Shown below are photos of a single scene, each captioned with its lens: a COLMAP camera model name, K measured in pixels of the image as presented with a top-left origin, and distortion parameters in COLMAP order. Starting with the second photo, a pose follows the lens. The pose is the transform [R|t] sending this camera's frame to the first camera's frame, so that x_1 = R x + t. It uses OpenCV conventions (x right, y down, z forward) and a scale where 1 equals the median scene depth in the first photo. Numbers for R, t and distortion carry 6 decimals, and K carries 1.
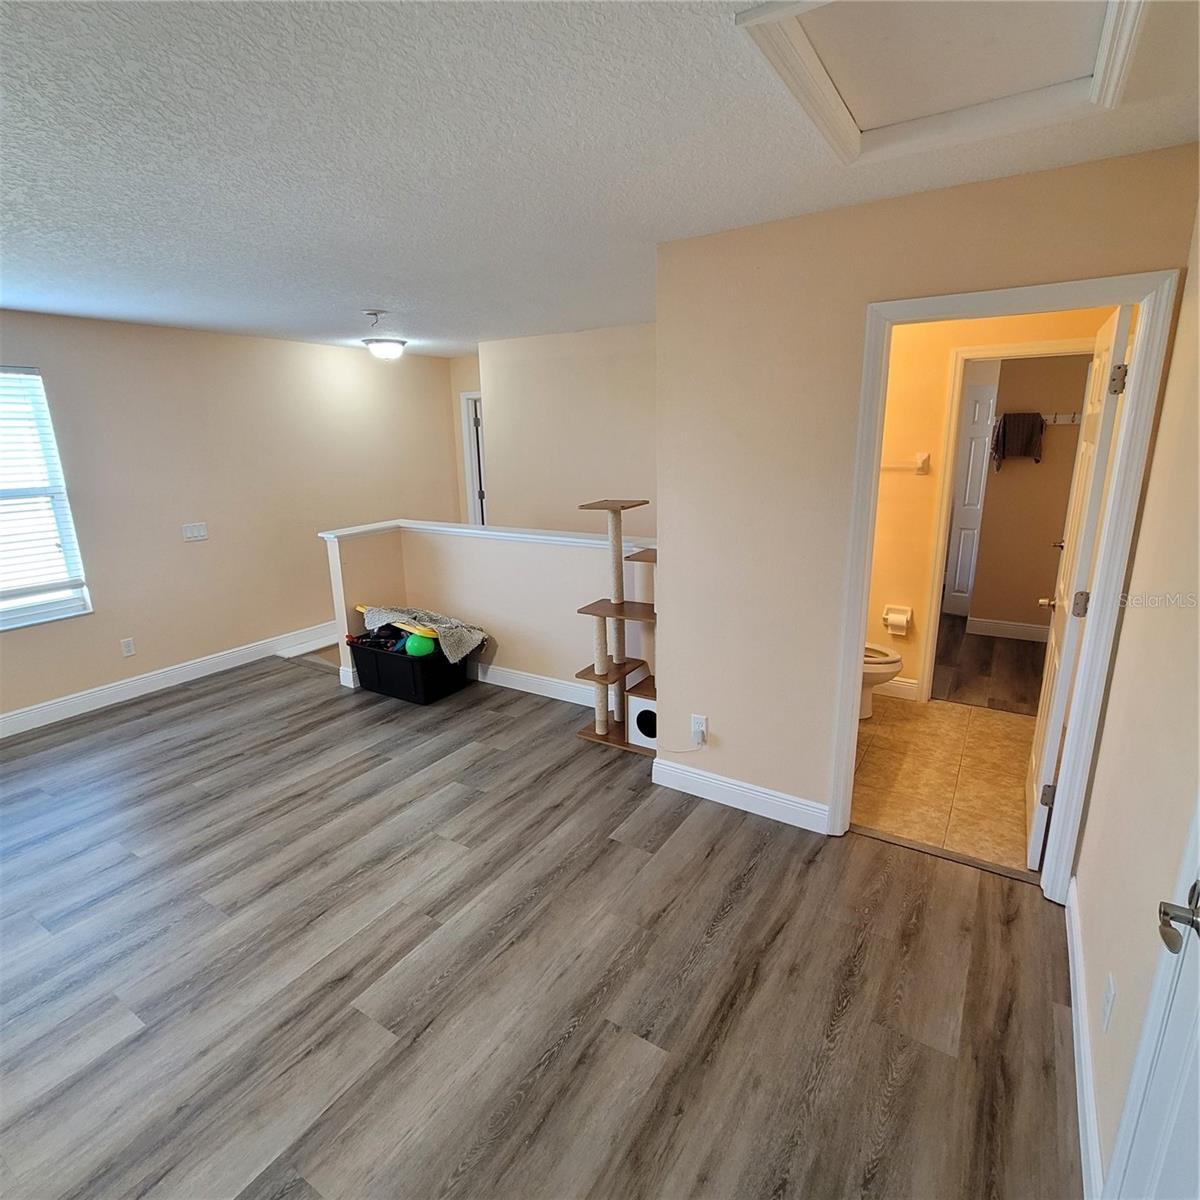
lens RADIAL K [[653.5, 0, 593.6], [0, 653.5, 596.8], [0, 0, 1]] dist [-0.003625, -0.000025]
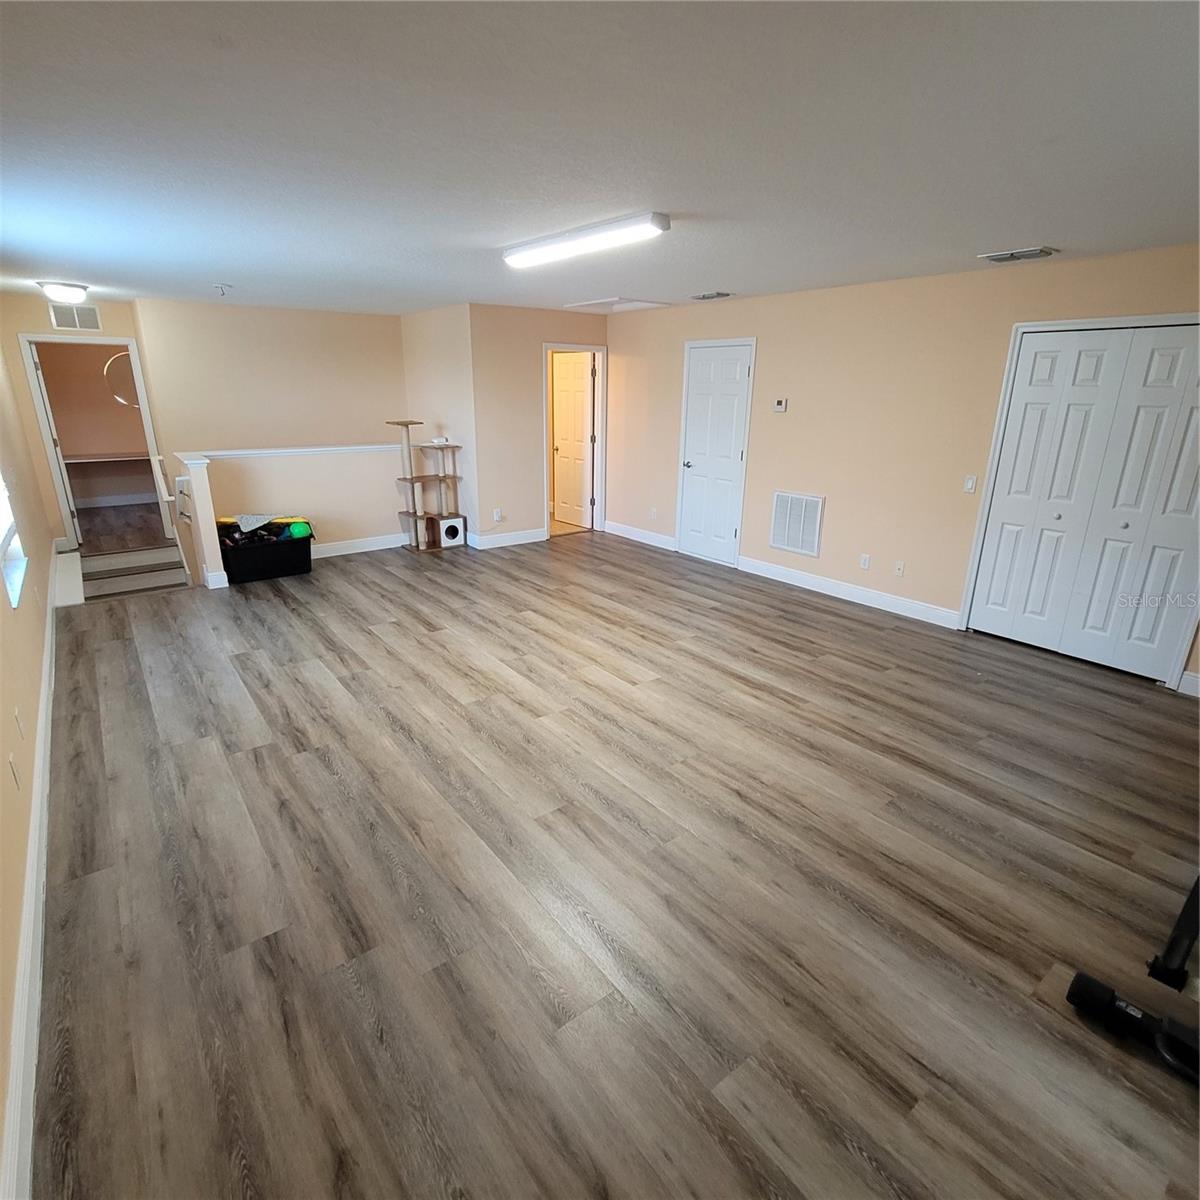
lens RADIAL K [[653.5, 0, 594.3], [0, 653.5, 595.9], [0, 0, 1]] dist [-0.003625, -0.000025]
pose [[0.336238, -0.262587, 0.904429, -1.861009], [0.211306, 0.956893, 0.199262, 0.083904], [-0.917766, 0.124112, 0.377230, -0.149407]]
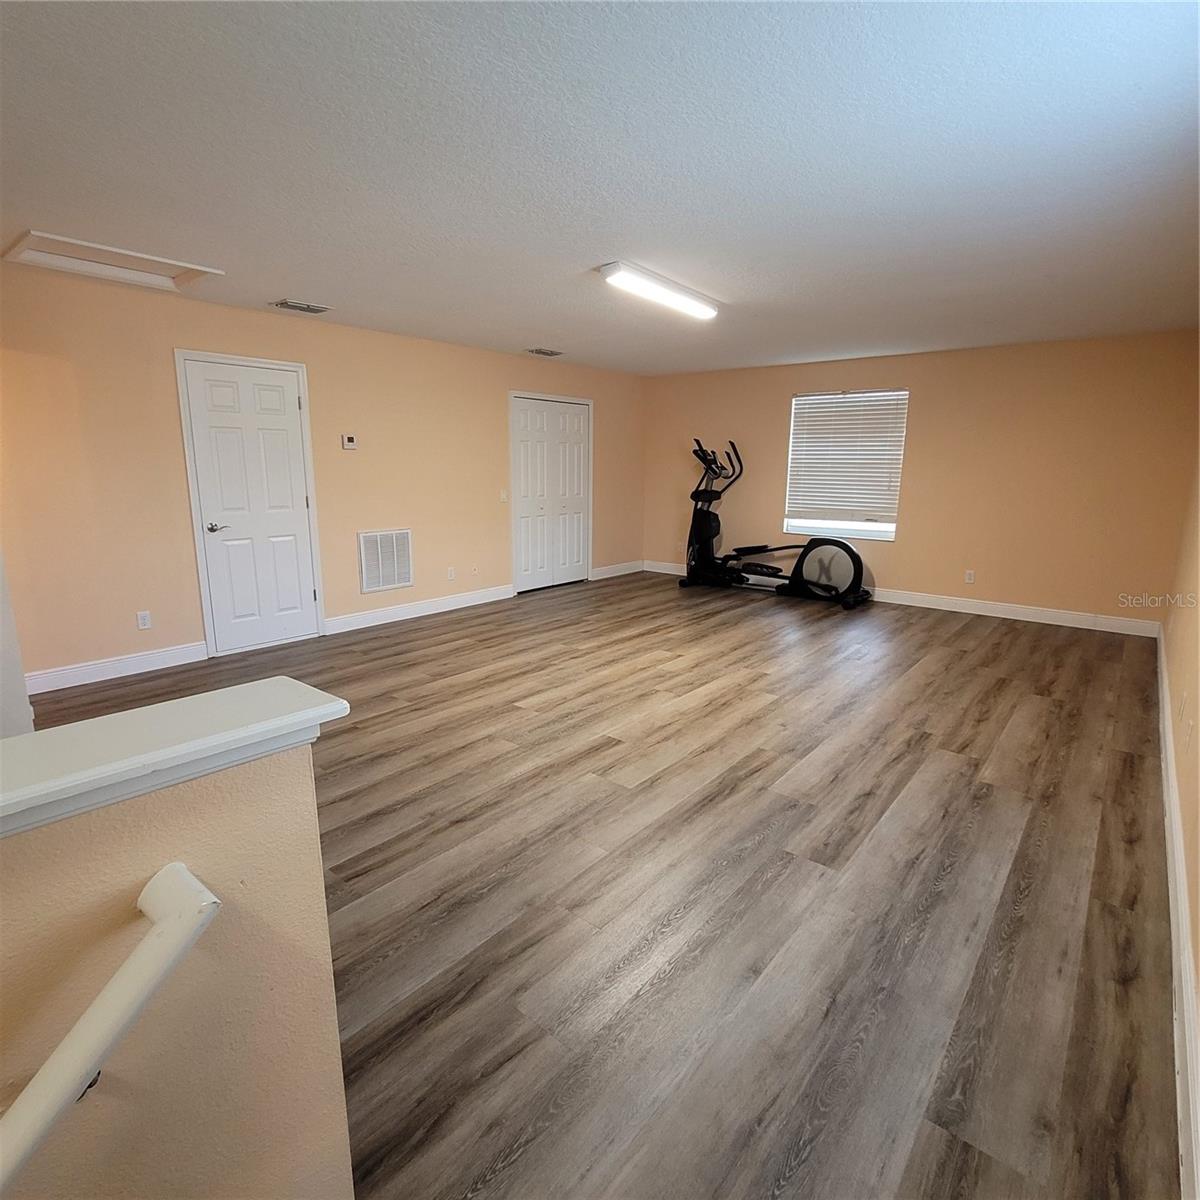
lens RADIAL K [[653.5, 0, 593.5], [0, 653.5, 602.3], [0, 0, 1]] dist [-0.003625, -0.000025]
pose [[-0.992393, -0.011078, 0.122613, -0.734662], [0.043592, 0.899800, 0.434120, -0.291682], [-0.115136, 0.436163, -0.892472, 1.633613]]
